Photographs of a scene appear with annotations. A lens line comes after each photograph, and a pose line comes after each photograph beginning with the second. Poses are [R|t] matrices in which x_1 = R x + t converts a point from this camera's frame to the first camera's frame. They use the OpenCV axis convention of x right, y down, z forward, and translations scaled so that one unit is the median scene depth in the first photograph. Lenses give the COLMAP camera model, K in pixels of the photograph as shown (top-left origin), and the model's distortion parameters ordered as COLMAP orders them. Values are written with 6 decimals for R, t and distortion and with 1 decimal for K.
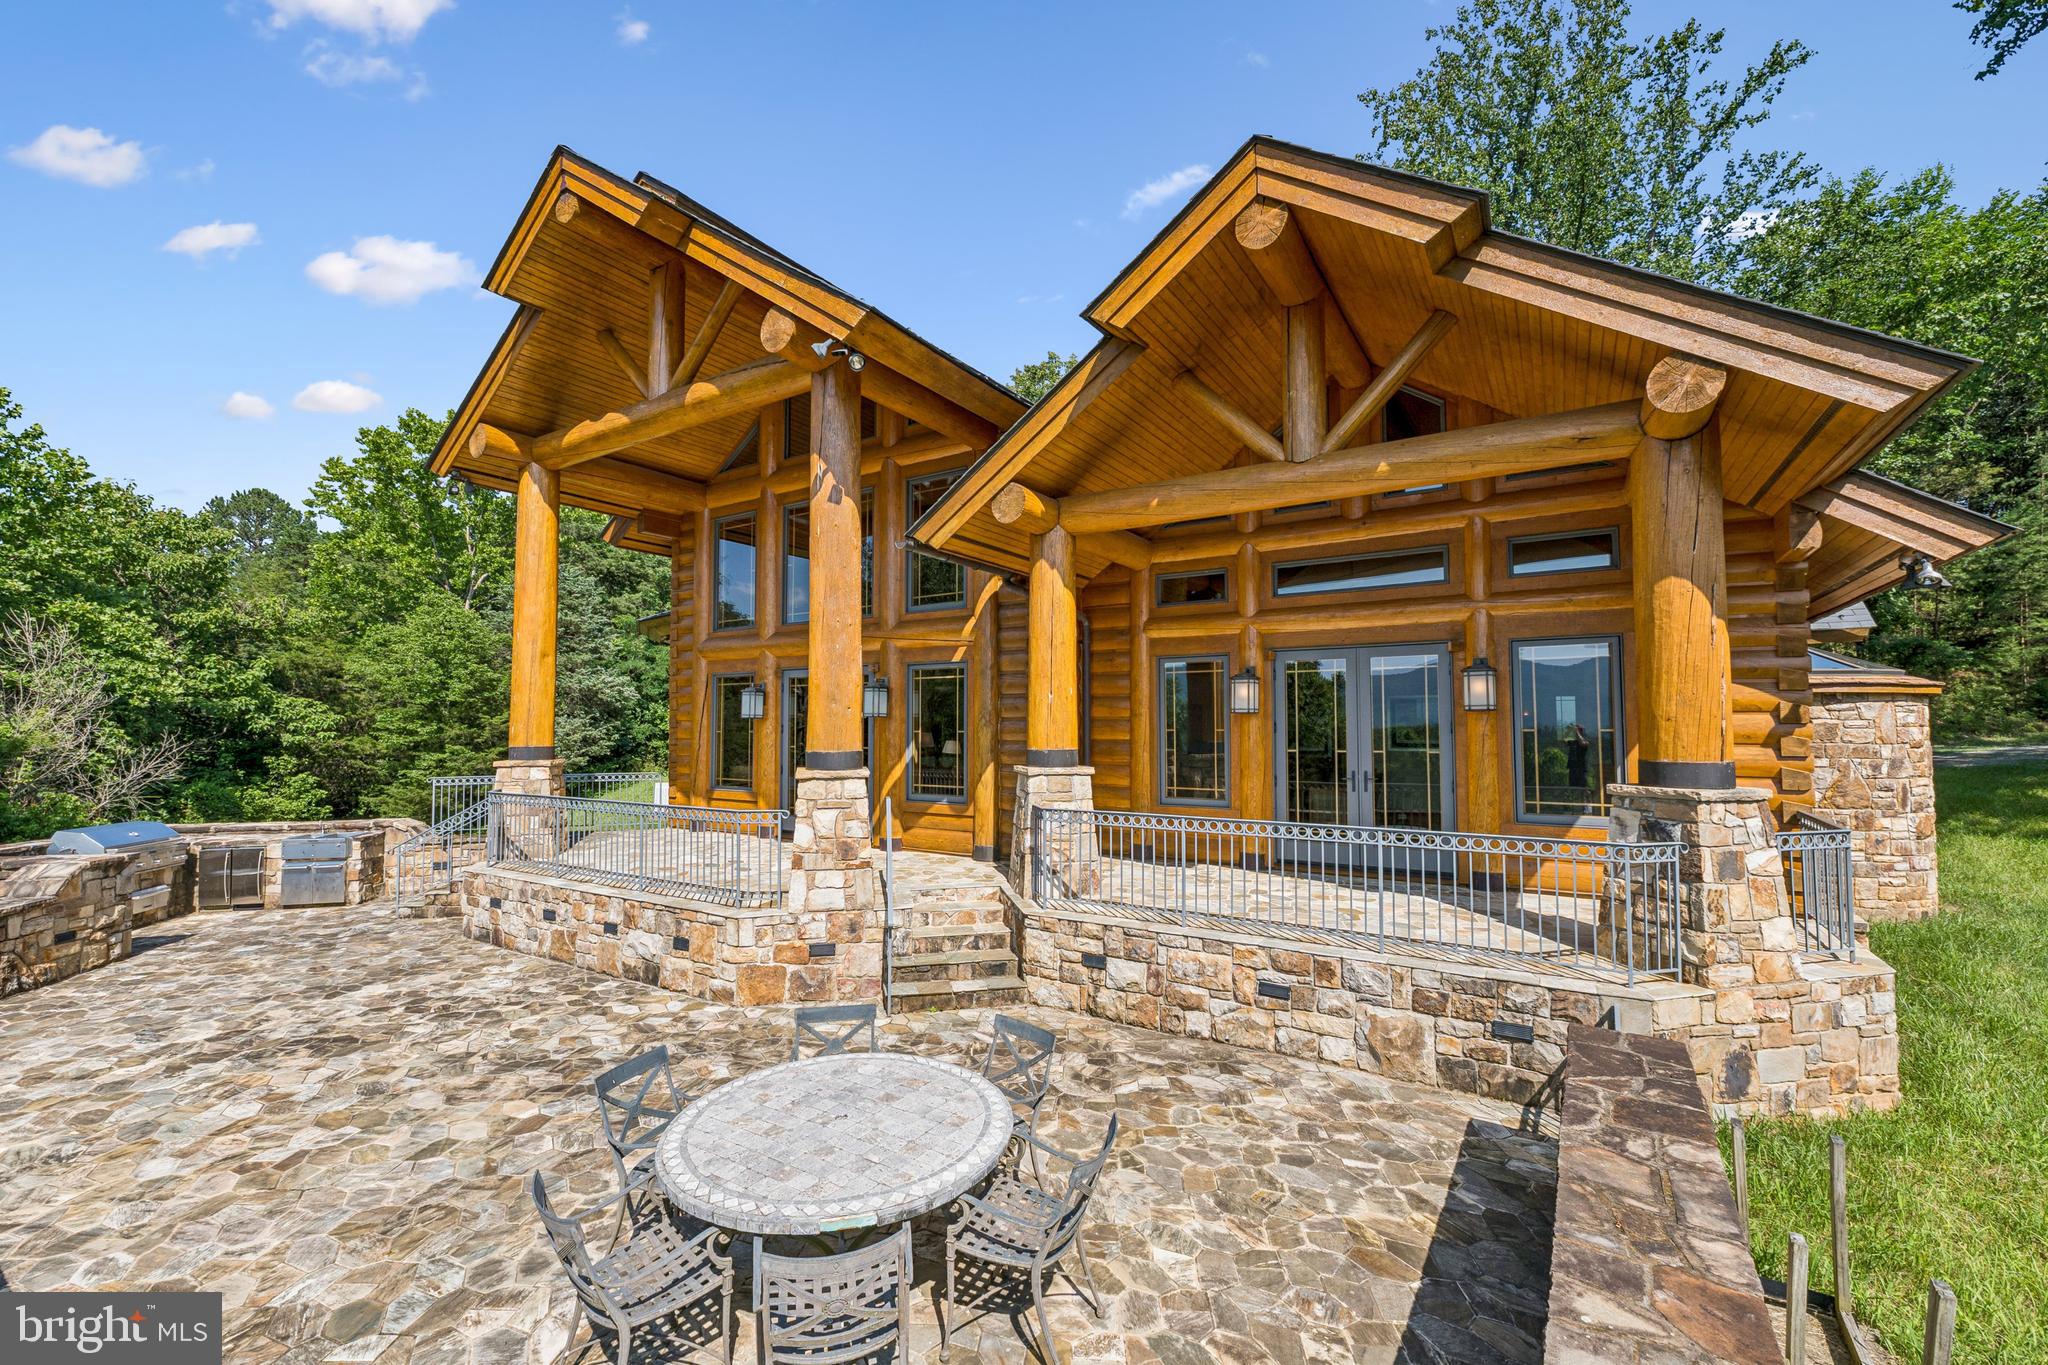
lens RADIAL K [[852.1, 0, 1024.0], [0, 852.1, 682.5], [0, 0, 1]] dist [0.002947, 0.000355]
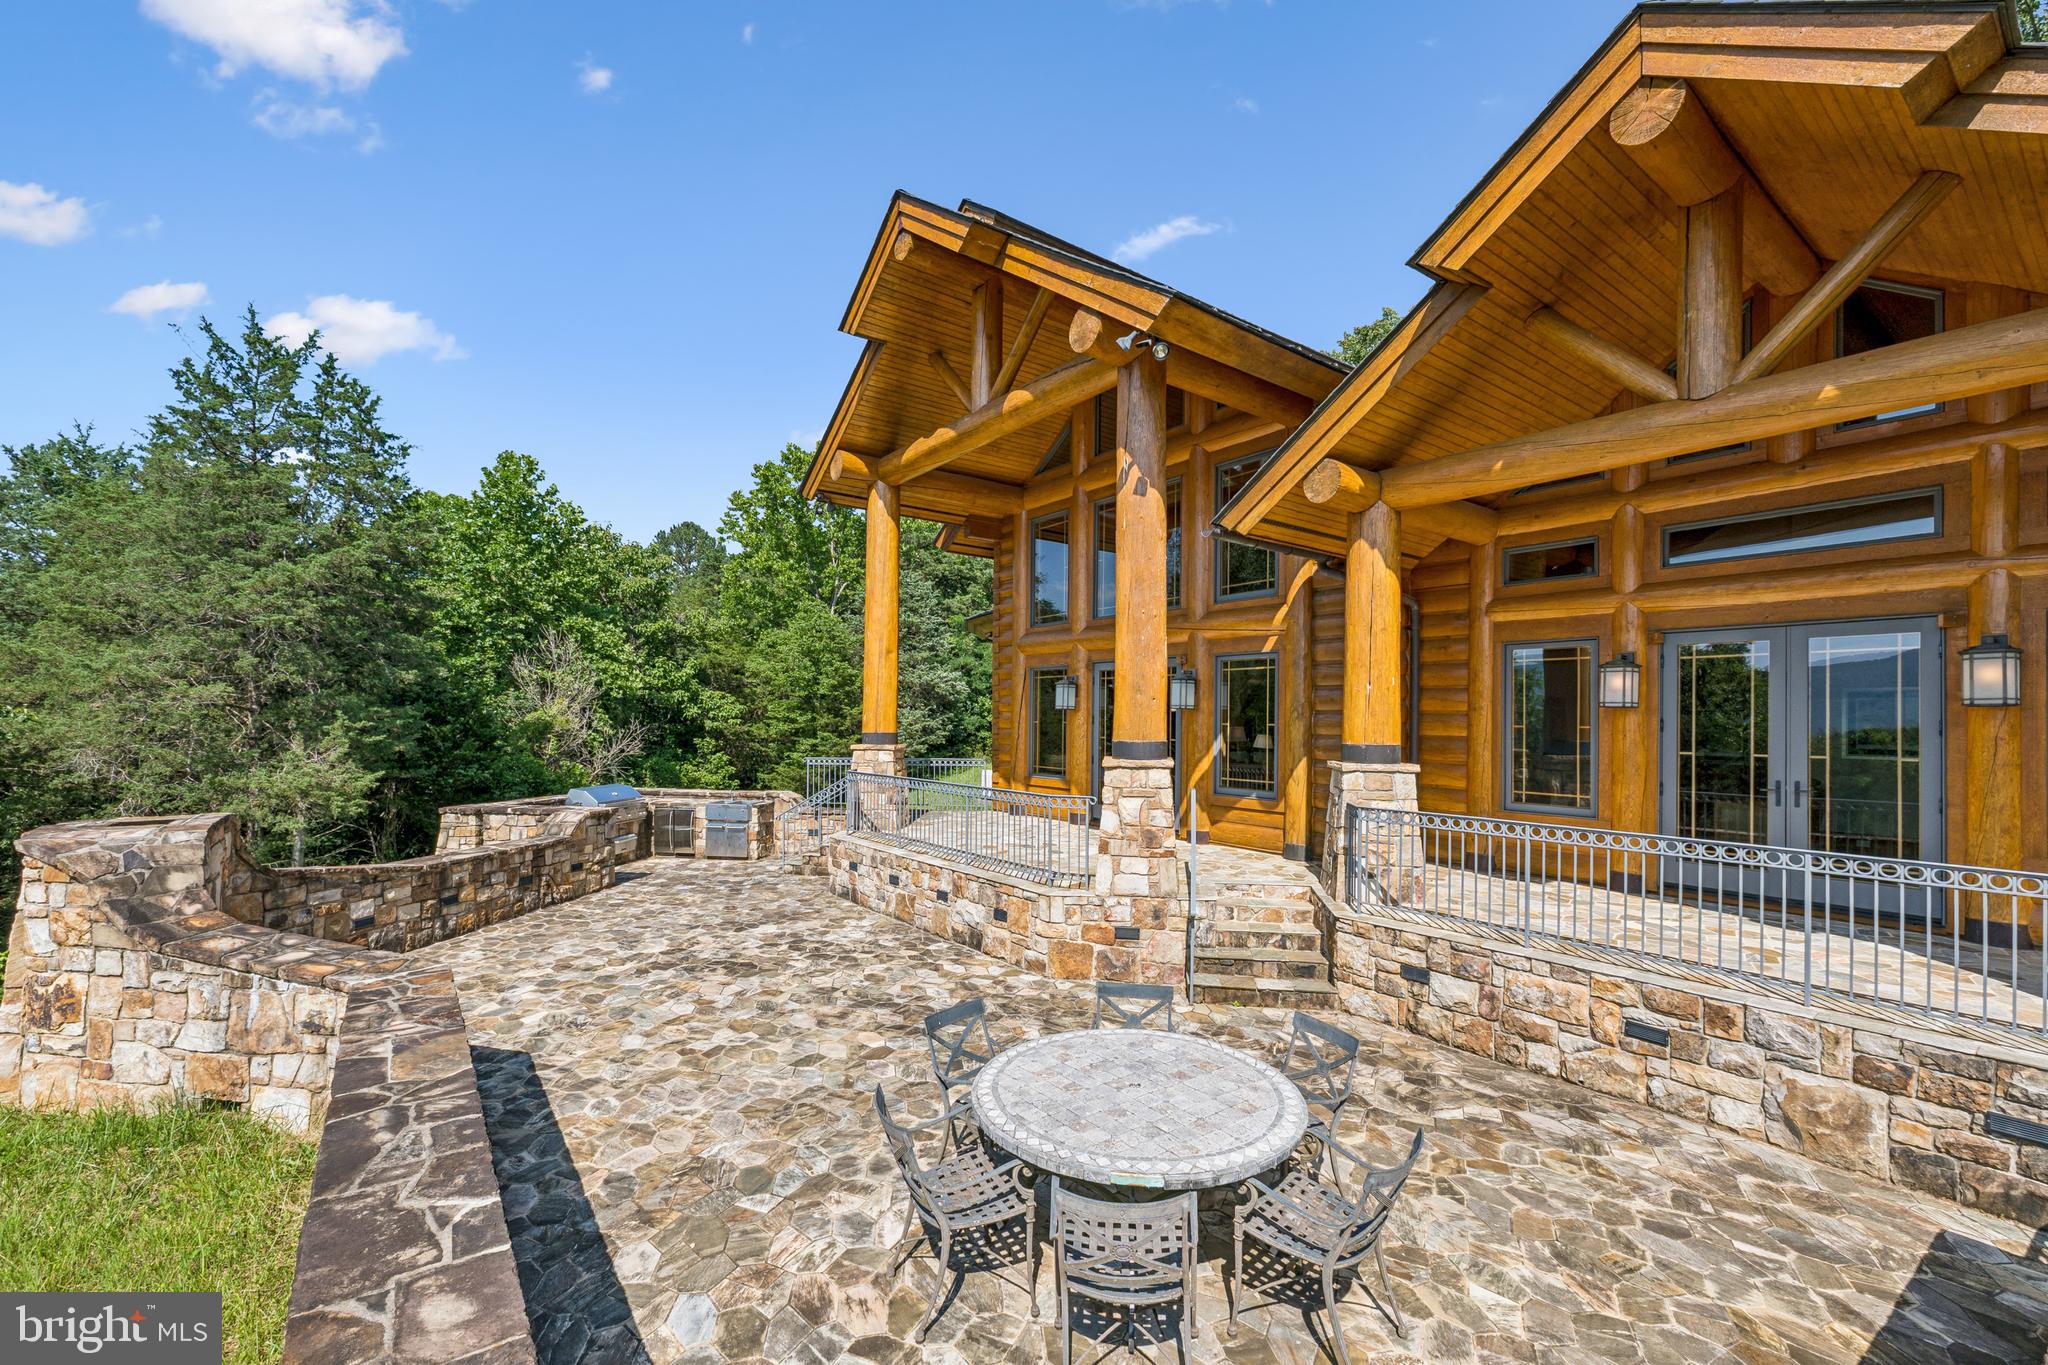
lens RADIAL K [[867.6, 0, 1022.9], [0, 867.6, 703.3], [0, 0, 1]] dist [0.003078, 0.000644]
pose [[0.934196, 0.005702, -0.356714, 0.018315], [0.004879, 0.999575, 0.028757, 0.005479], [0.356726, -0.028605, 0.933771, -0.015515]]
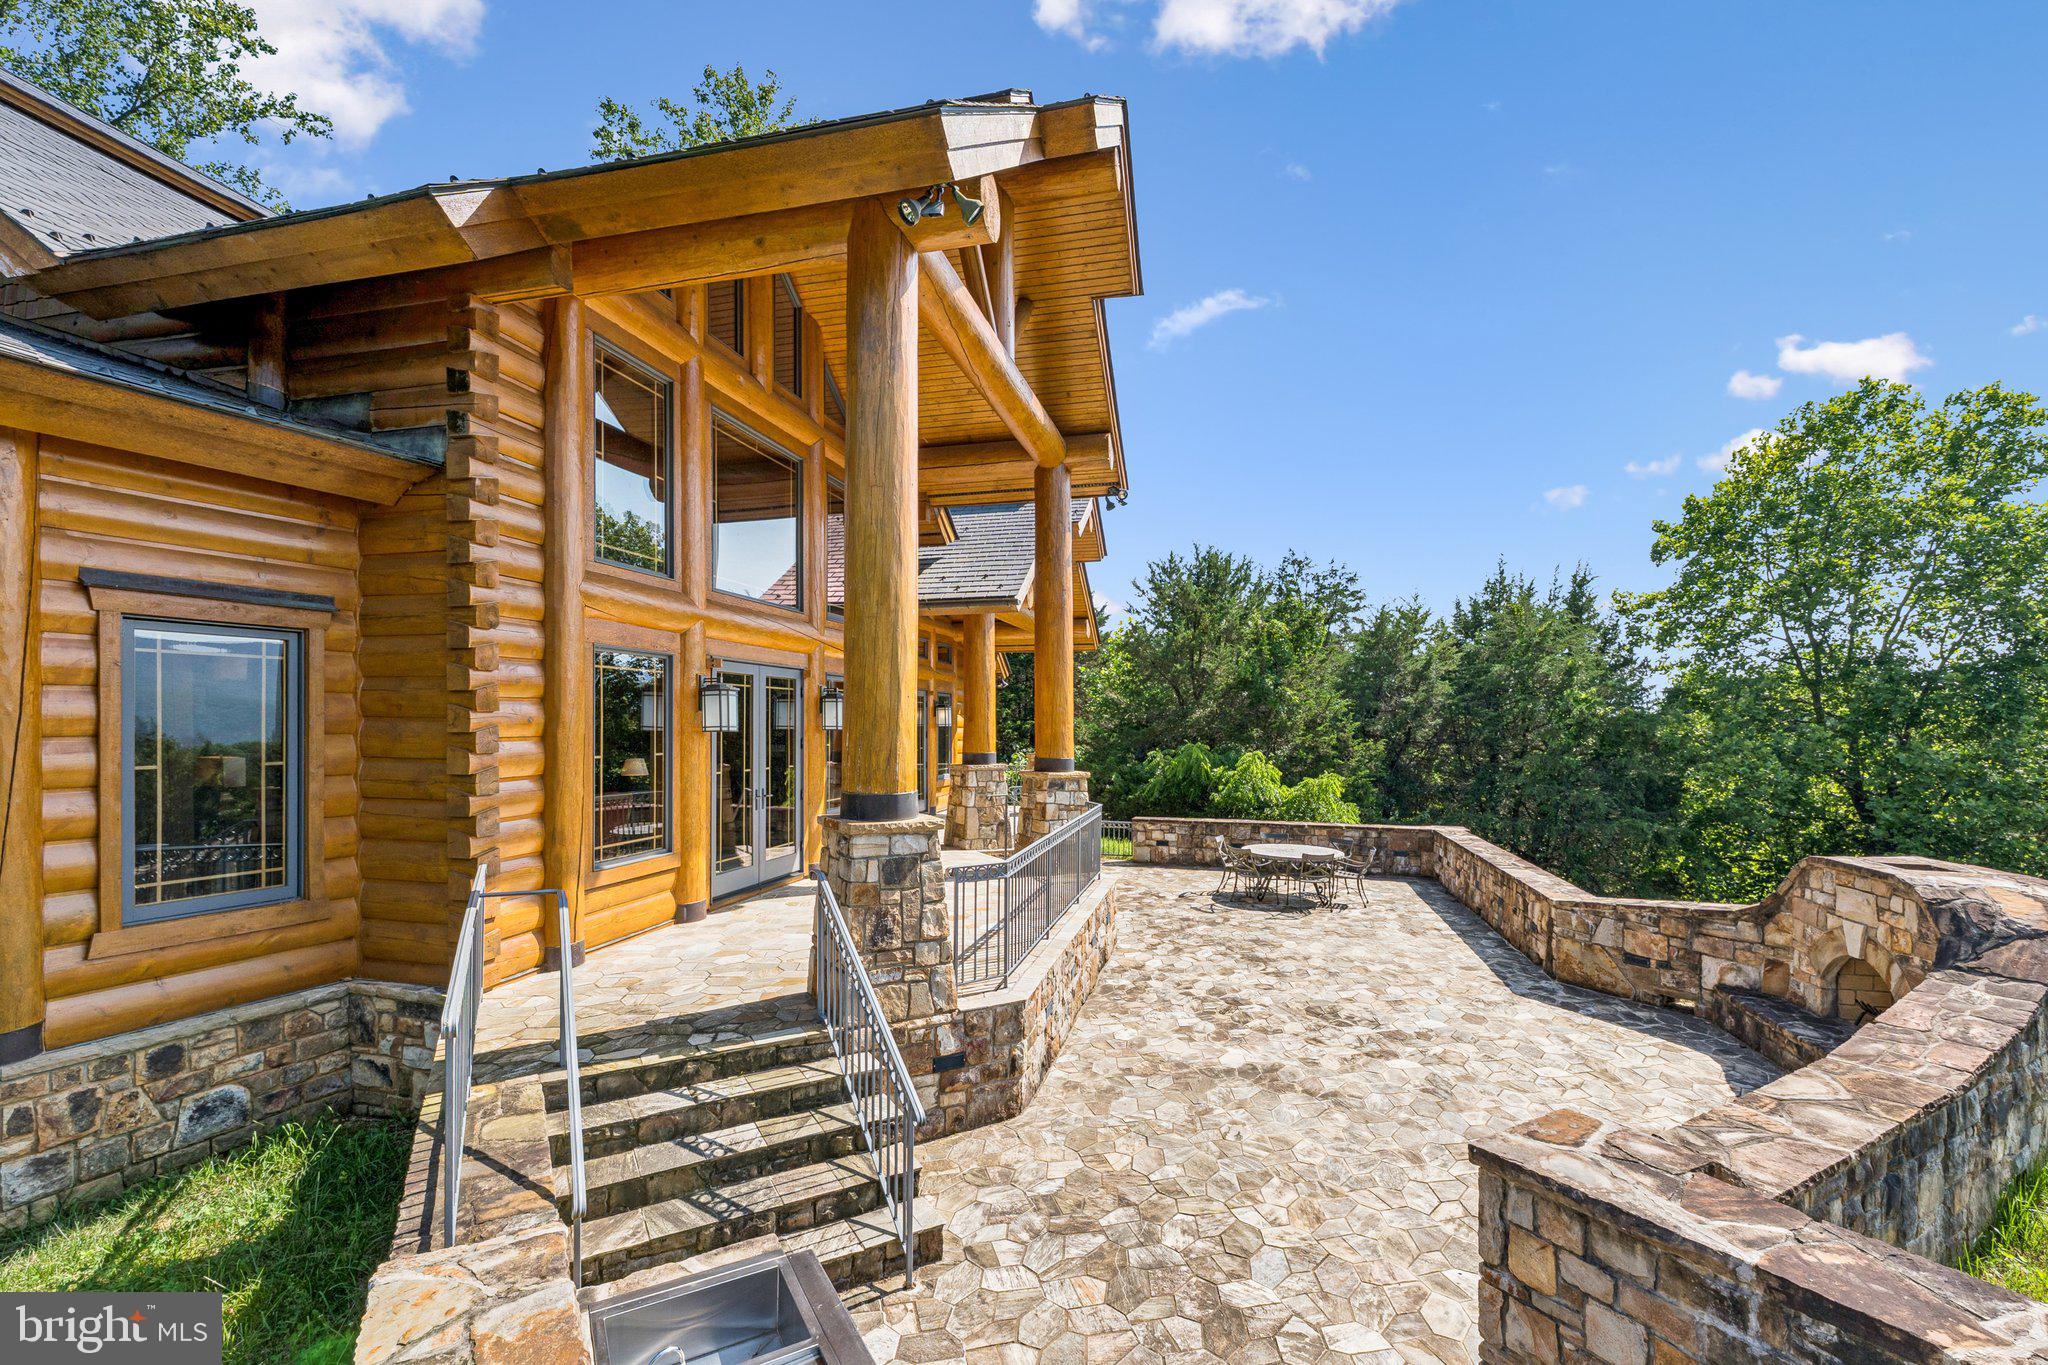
lens RADIAL K [[891.2, 0, 1018.1], [0, 891.2, 724.4], [0, 0, 1]] dist [-0.011704, 0.000324]
pose [[-0.320118, 0.000003, 0.947378, -1.627589], [-0.048558, 0.998686, -0.016411, 0.058686], [-0.946132, -0.051256, -0.319698, 1.603606]]
